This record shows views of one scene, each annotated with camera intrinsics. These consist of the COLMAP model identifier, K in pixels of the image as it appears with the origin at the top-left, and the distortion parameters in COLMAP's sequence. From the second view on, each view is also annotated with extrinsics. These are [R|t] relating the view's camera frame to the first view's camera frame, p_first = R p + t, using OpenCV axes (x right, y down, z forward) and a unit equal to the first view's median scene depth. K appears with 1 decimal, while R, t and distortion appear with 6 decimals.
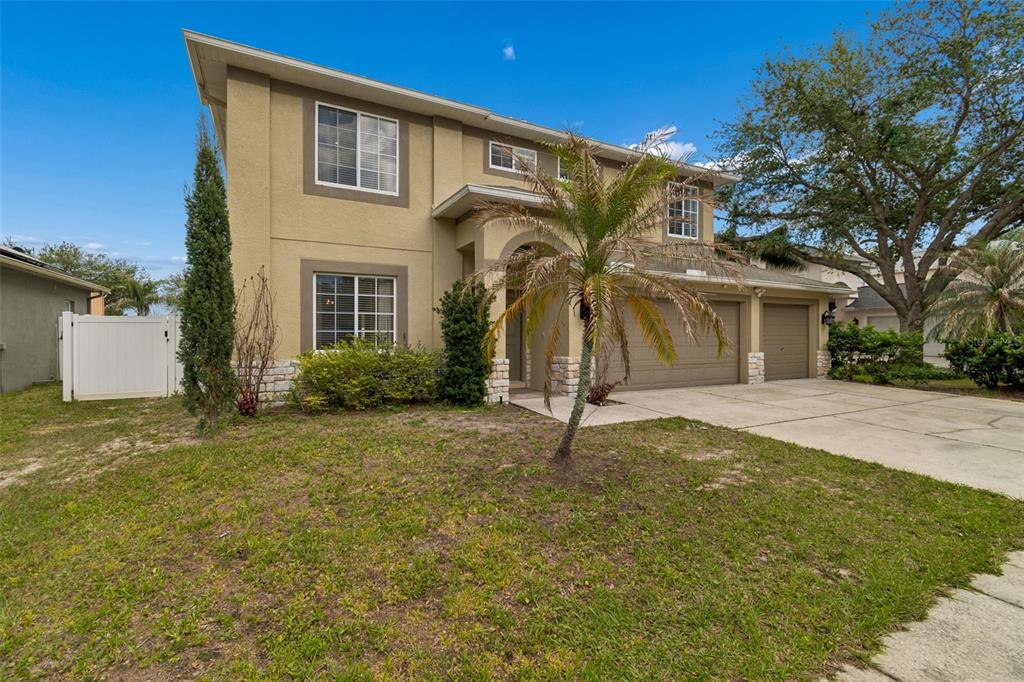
lens RADIAL K [[487.3, 0, 519.5], [0, 487.3, 337.0], [0, 0, 1]] dist [-0.001922, -0.000042]
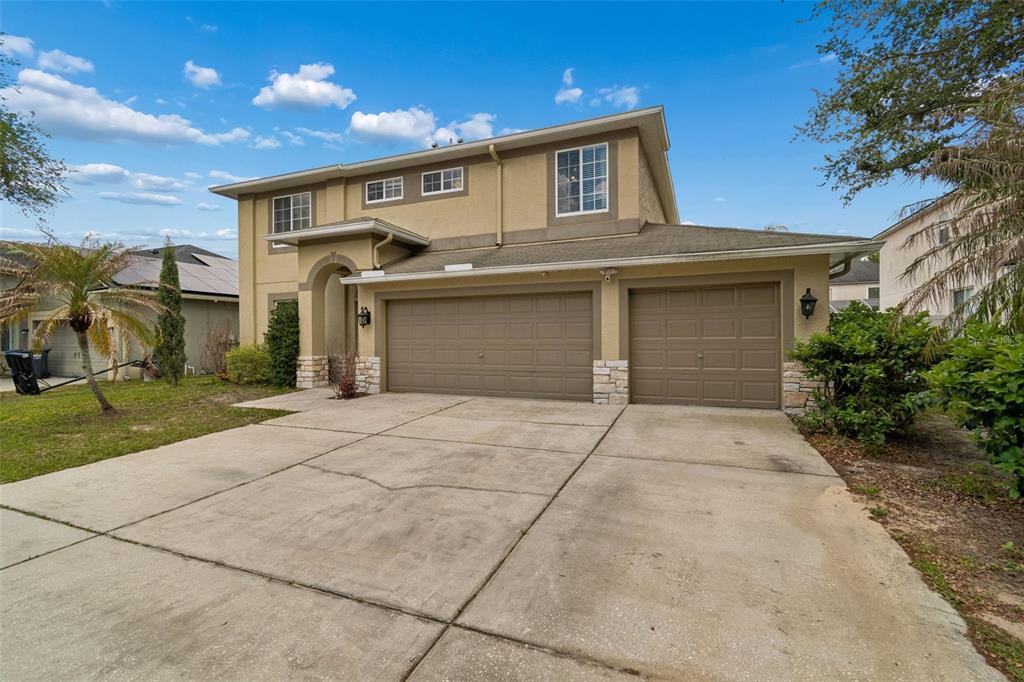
lens RADIAL K [[452.1, 0, 509.7], [0, 452.1, 344.3], [0, 0, 1]] dist [-0.005039, -0.000374]
pose [[0.626702, 0.001164, -0.779258, 1.072429], [-0.000975, 0.999999, 0.000709, 0.009633], [0.779259, 0.000316, 0.626703, 0.563946]]
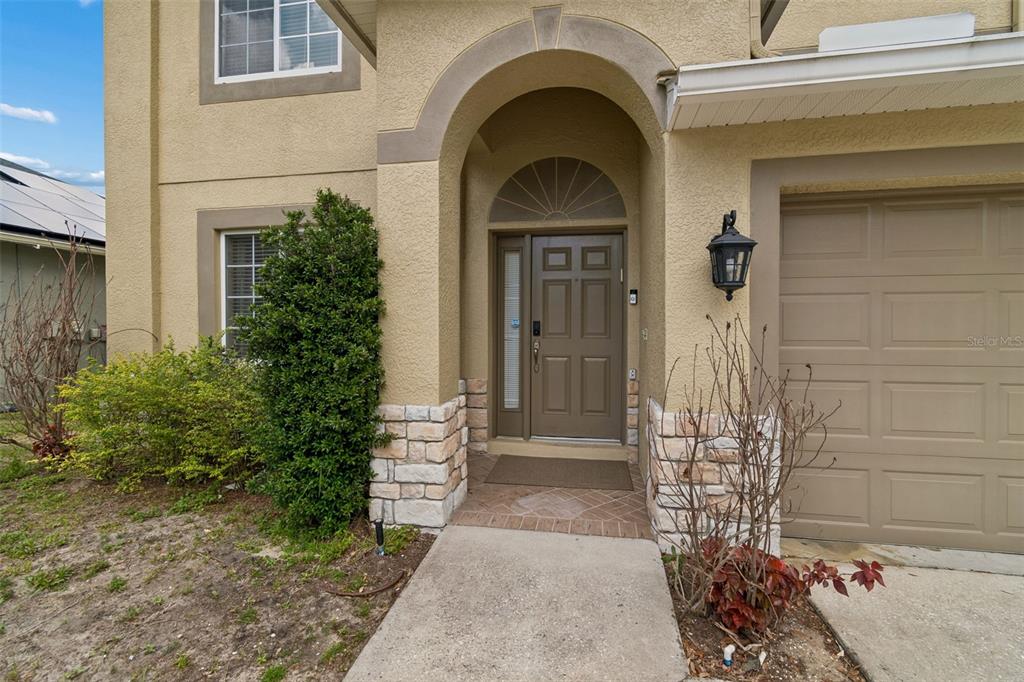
lens RADIAL K [[452.1, 0, 515.7], [0, 452.1, 332.1], [0, 0, 1]] dist [-0.005039, -0.000374]
pose [[0.782833, 0.001789, -0.622229, 0.186580], [-0.000397, 0.999997, 0.002376, -0.007237], [0.622231, -0.001613, 0.782832, 0.671426]]
